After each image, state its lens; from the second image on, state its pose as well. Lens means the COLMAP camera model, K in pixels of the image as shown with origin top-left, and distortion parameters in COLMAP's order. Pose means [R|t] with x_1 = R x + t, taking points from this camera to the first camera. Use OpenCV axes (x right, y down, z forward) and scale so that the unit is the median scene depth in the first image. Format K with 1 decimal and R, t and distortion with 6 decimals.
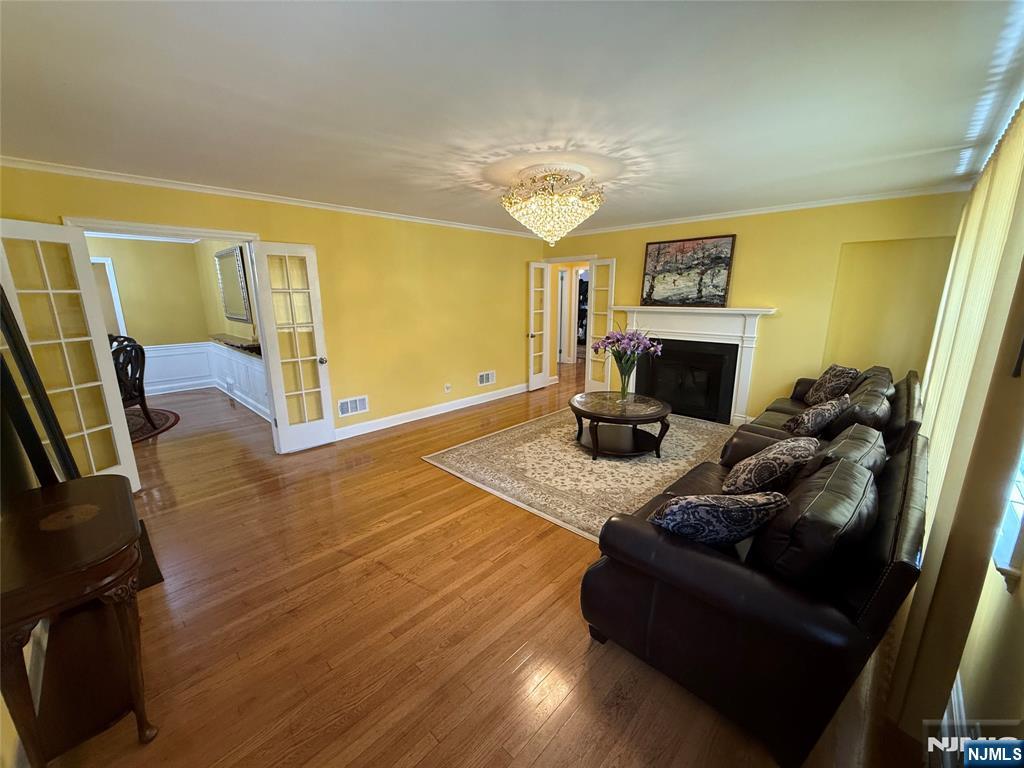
lens RADIAL K [[409.0, 0, 512.0], [0, 409.0, 384.0], [0, 0, 1]] dist [-0.001848, 0.000034]
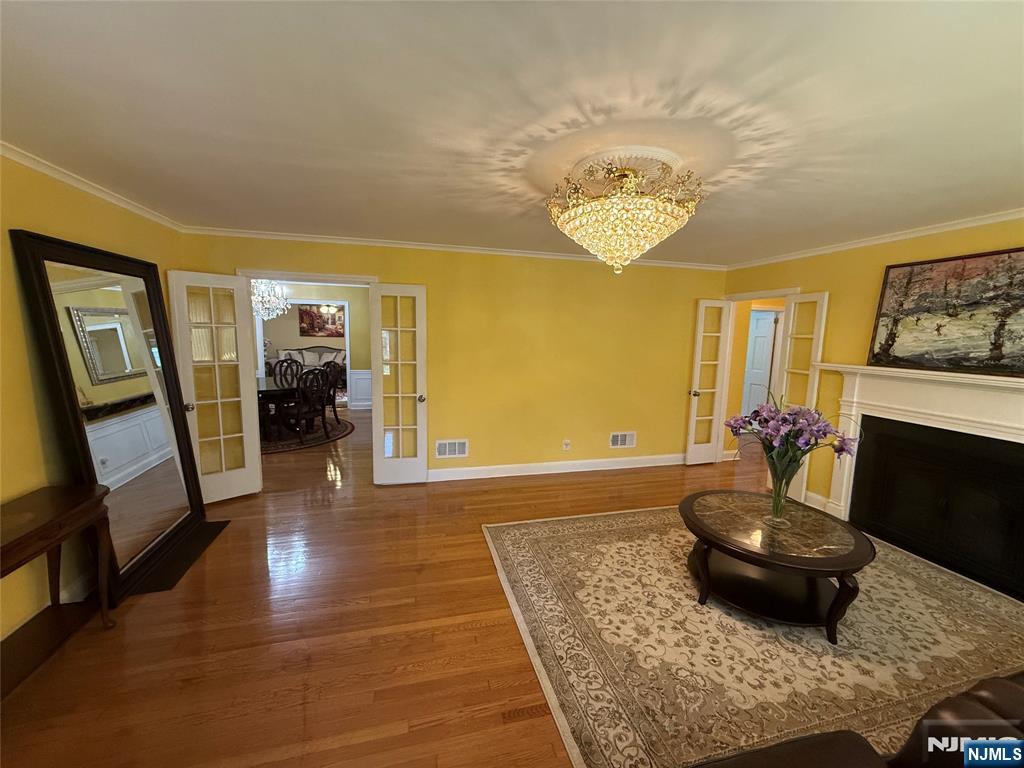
lens RADIAL K [[409.0, 0, 512.0], [0, 409.0, 384.0], [0, 0, 1]] dist [-0.001848, 0.000034]
pose [[0.849407, 0.091322, -0.519776, 0.238242], [-0.140867, 0.988413, -0.056542, -0.068281], [0.508590, 0.121247, 0.852429, 0.263948]]
